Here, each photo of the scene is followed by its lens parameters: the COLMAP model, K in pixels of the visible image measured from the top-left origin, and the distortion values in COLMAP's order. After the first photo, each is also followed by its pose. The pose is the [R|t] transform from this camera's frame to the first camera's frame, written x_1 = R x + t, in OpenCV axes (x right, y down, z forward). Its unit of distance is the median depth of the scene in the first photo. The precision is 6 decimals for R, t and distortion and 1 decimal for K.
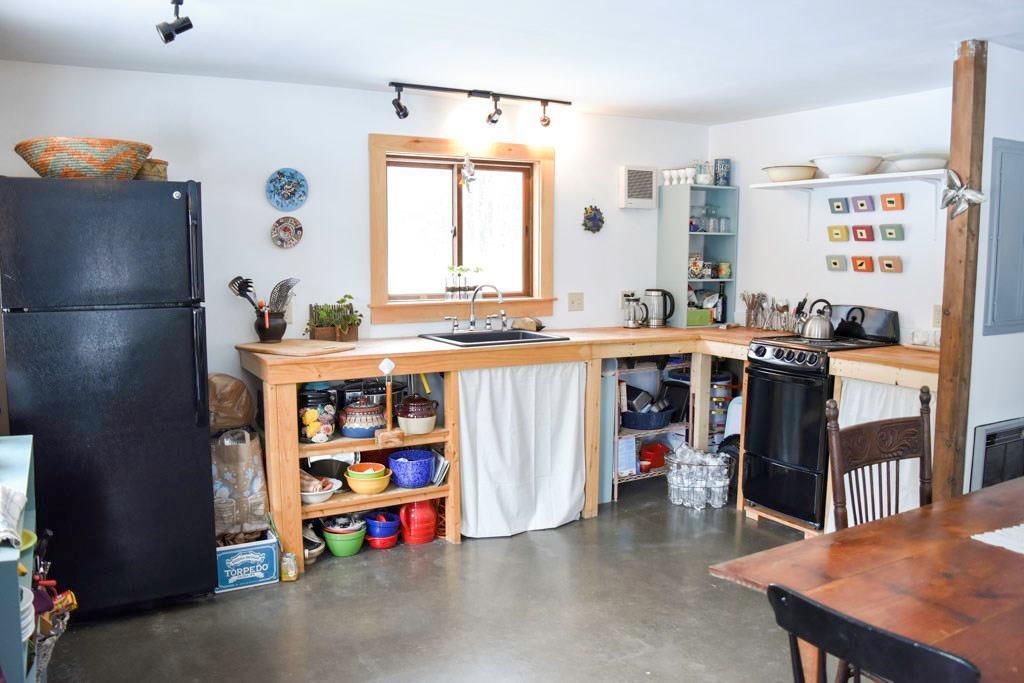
lens RADIAL K [[806.7, 0, 512.5], [0, 806.7, 343.5], [0, 0, 1]] dist [-0.091618, 0.011719]
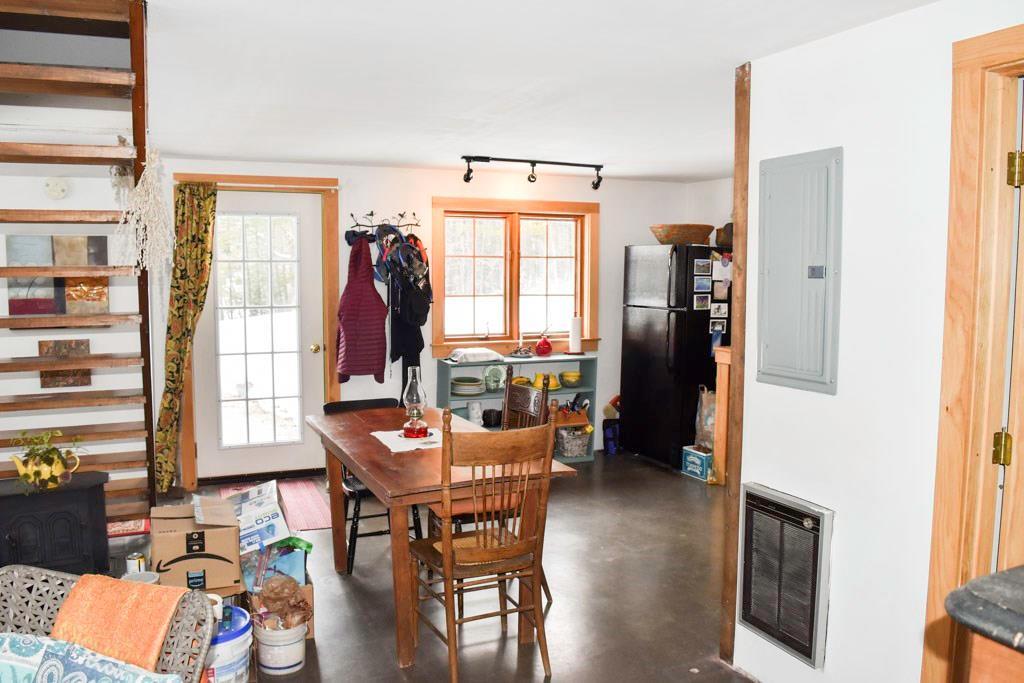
lens RADIAL K [[806.7, 0, 511.6], [0, 806.7, 340.8], [0, 0, 1]] dist [-0.091618, 0.011719]
pose [[-0.091541, 0.084863, -0.992179, 1.531252], [-0.120416, 0.988107, 0.095625, -0.109166], [0.988494, 0.128227, -0.080234, 0.789112]]
